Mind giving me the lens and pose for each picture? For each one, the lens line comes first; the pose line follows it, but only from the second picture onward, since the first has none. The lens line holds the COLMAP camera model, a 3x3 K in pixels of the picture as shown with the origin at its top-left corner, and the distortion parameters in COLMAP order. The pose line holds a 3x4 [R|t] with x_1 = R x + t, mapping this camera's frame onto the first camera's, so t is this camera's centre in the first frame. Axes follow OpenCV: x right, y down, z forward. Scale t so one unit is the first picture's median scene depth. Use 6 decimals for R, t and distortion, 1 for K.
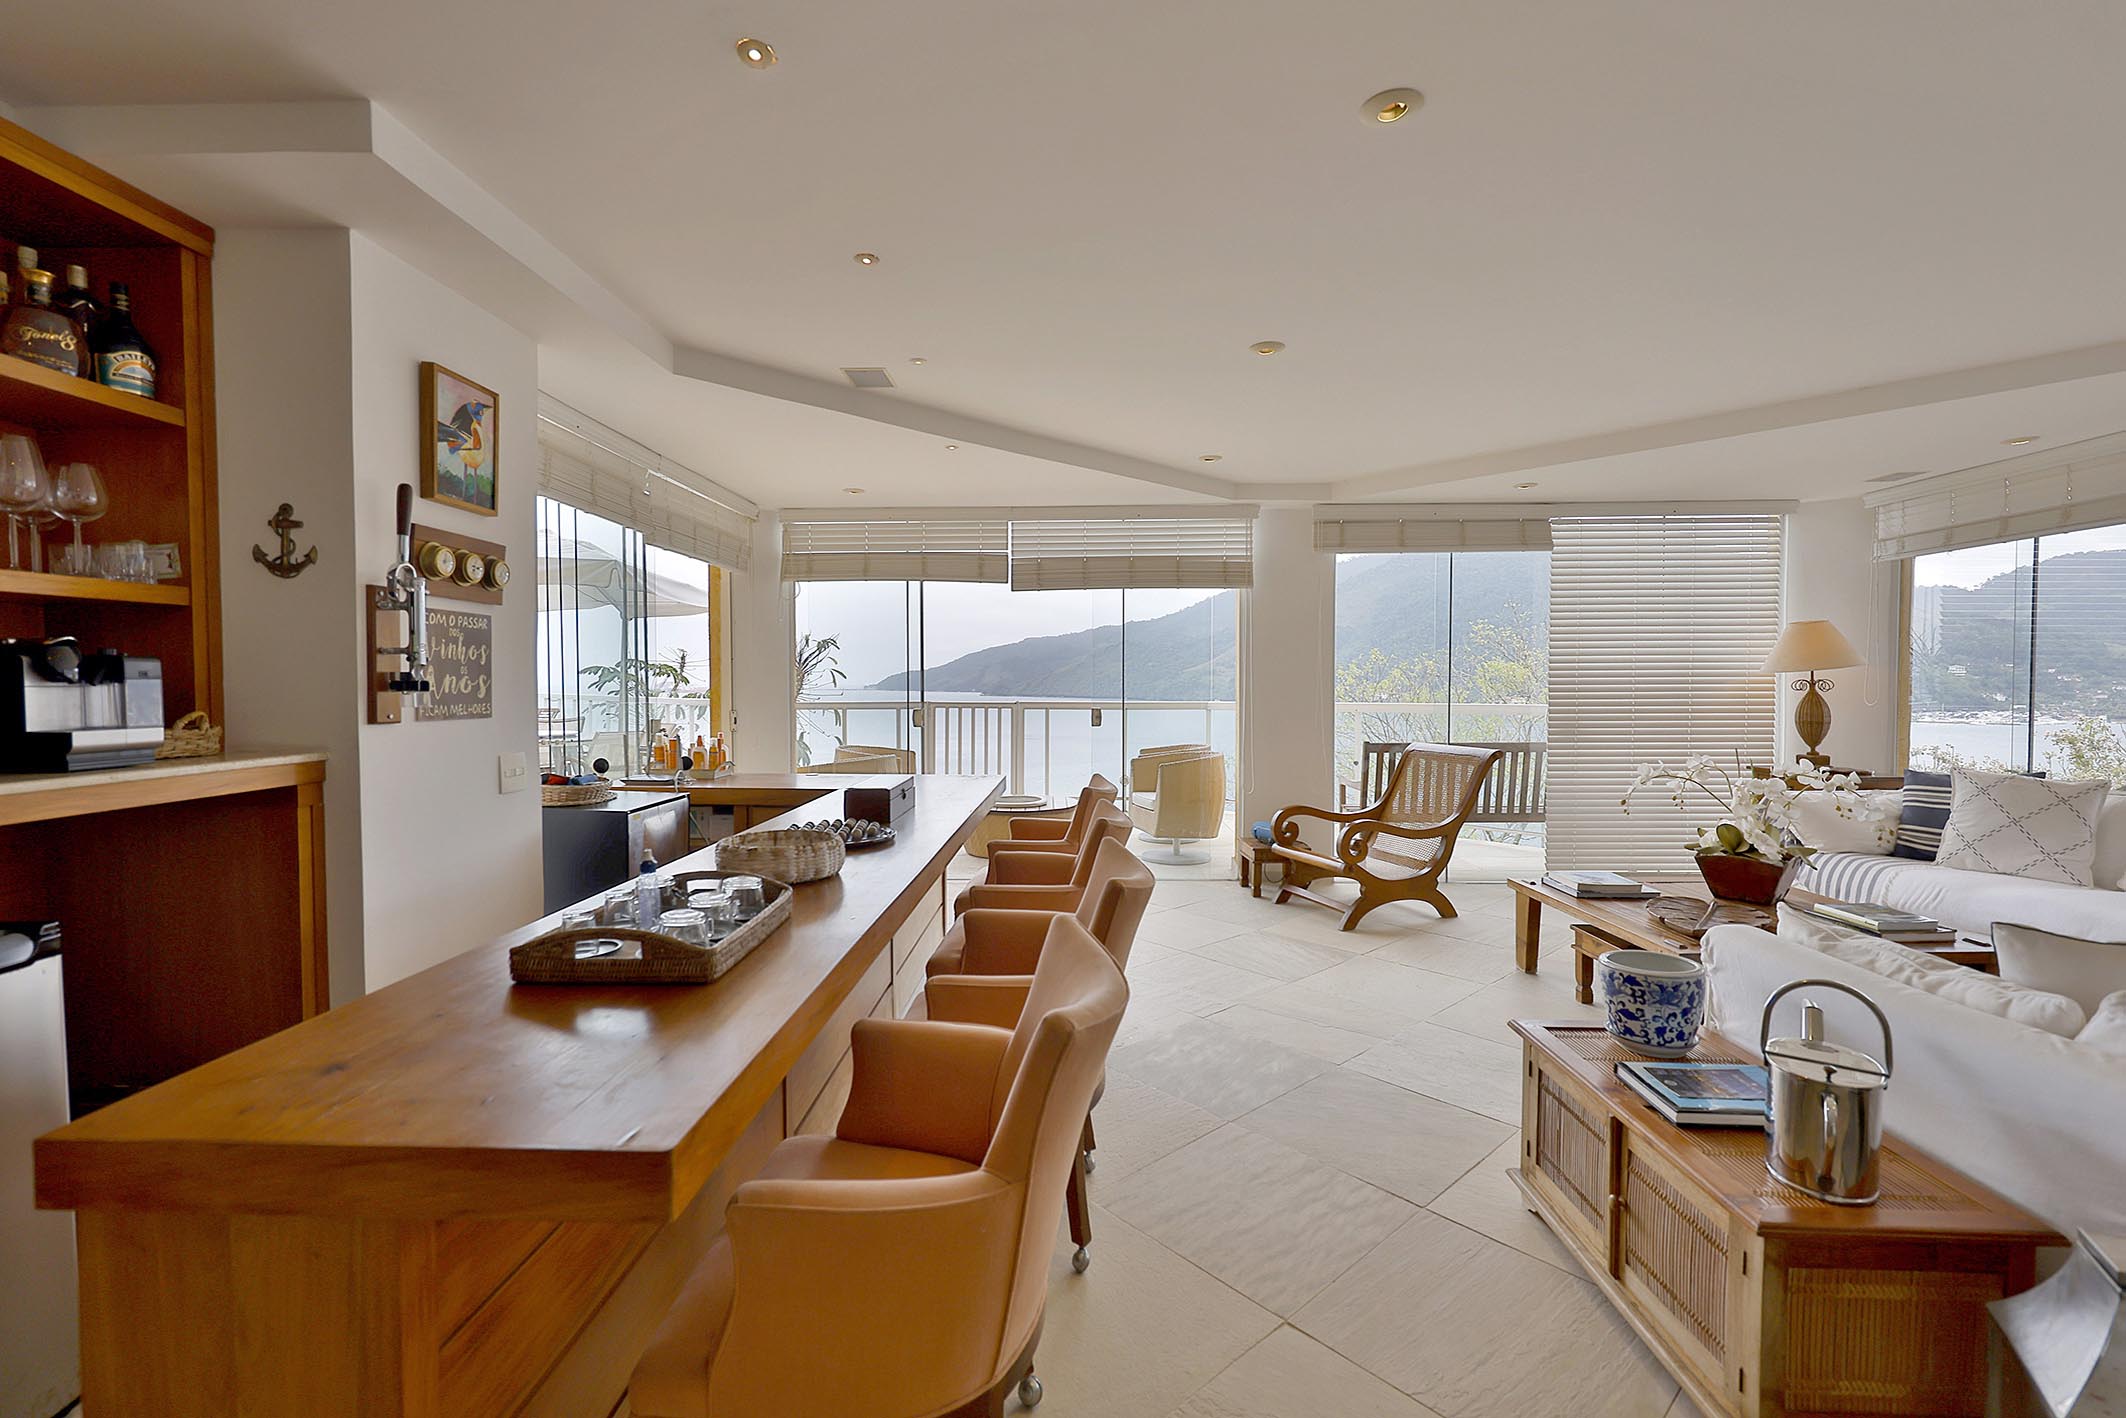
lens RADIAL K [[906.7, 0, 1055.7], [0, 906.7, 710.4], [0, 0, 1]] dist [-0.000823, 0.000223]
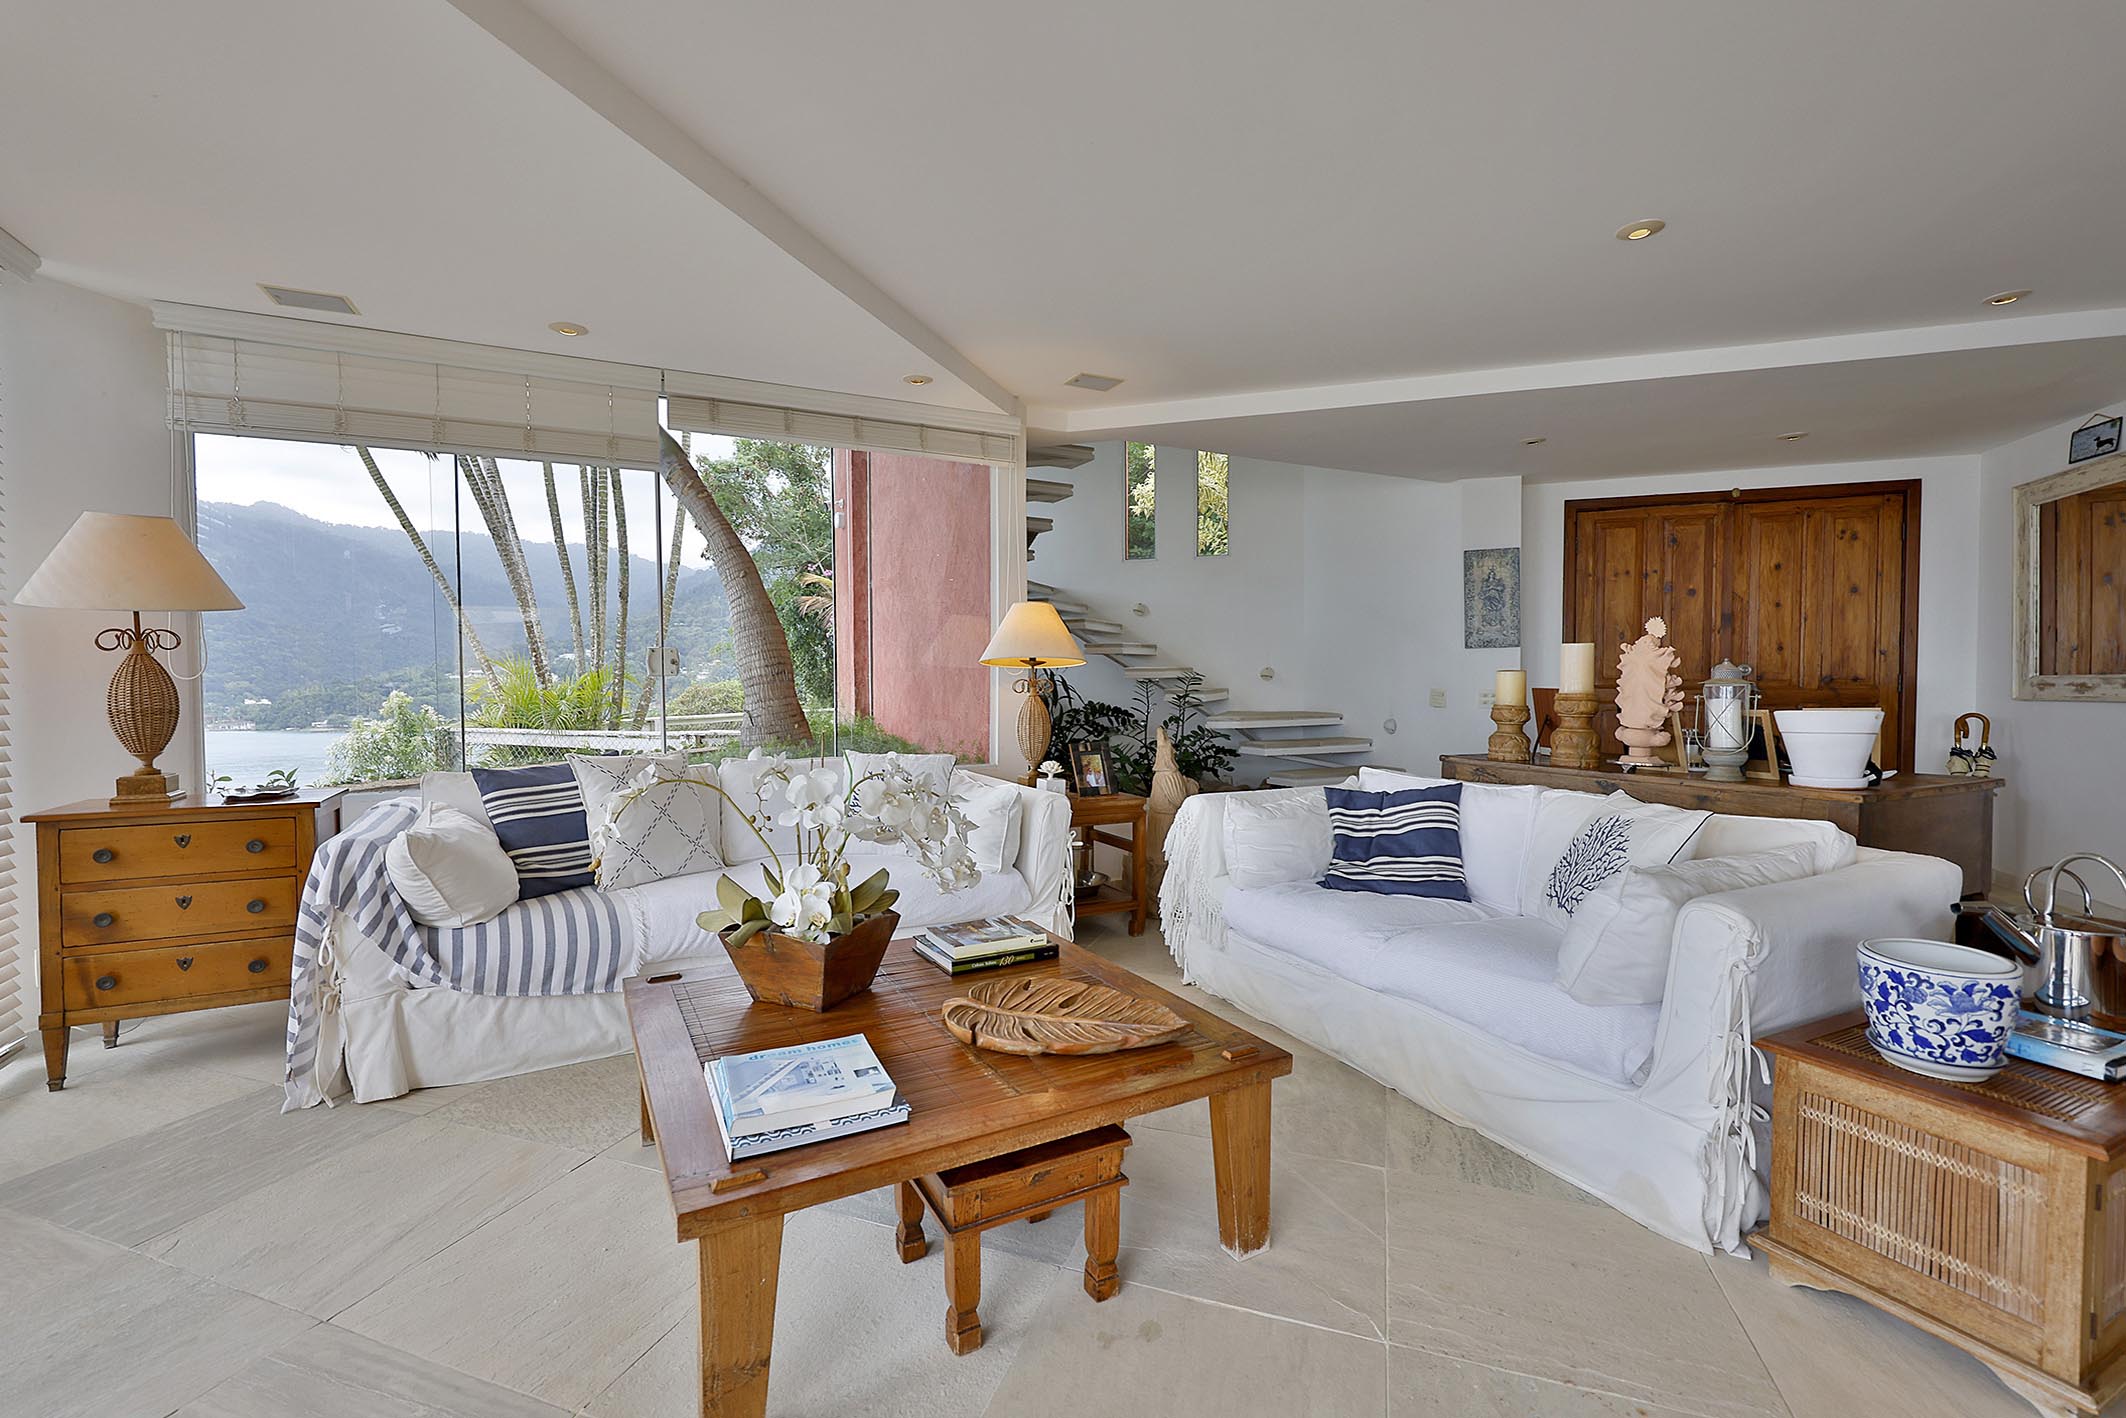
lens RADIAL K [[907.4, 0, 1051.4], [0, 907.4, 711.2], [0, 0, 1]] dist [-0.000920, -0.000068]
pose [[-0.476376, -0.024567, 0.878899, 0.193171], [0.030243, 0.998560, 0.044304, 0.007653], [-0.878722, 0.047686, -0.474947, 1.125286]]
